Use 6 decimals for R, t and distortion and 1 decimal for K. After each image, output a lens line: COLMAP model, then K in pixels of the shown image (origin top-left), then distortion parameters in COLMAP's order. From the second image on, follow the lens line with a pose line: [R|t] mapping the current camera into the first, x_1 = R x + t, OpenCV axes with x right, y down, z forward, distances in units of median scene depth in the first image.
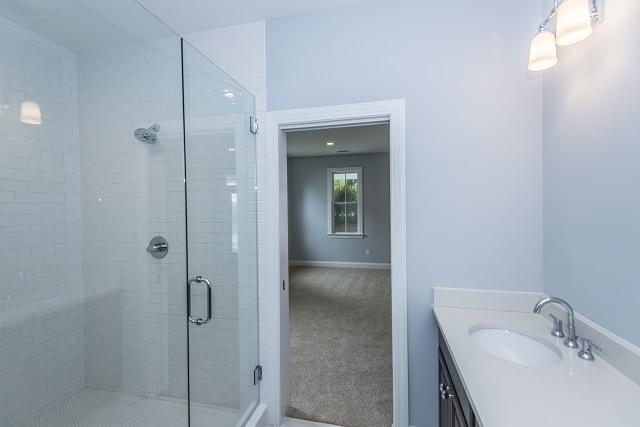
lens RADIAL K [[290.5, 0, 319.8], [0, 290.5, 210.5], [0, 0, 1]] dist [0.037482, -0.017782]
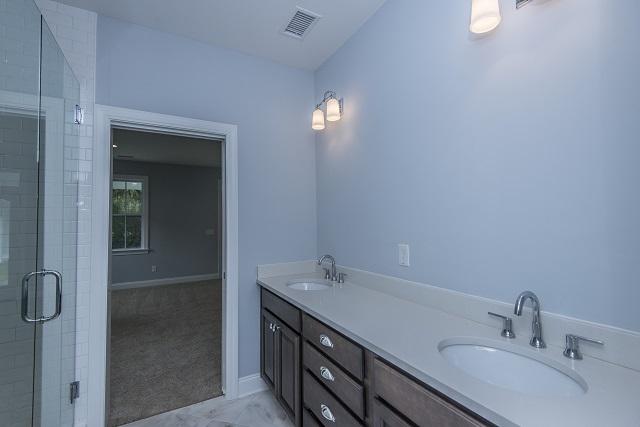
lens RADIAL K [[290.5, 0, 319.8], [0, 290.5, 210.5], [0, 0, 1]] dist [0.037482, -0.017782]
pose [[0.735723, 0.026876, 0.676749, -0.279005], [0.016779, 0.998182, -0.057882, 0.075688], [-0.677074, 0.053940, 0.733935, -0.181994]]
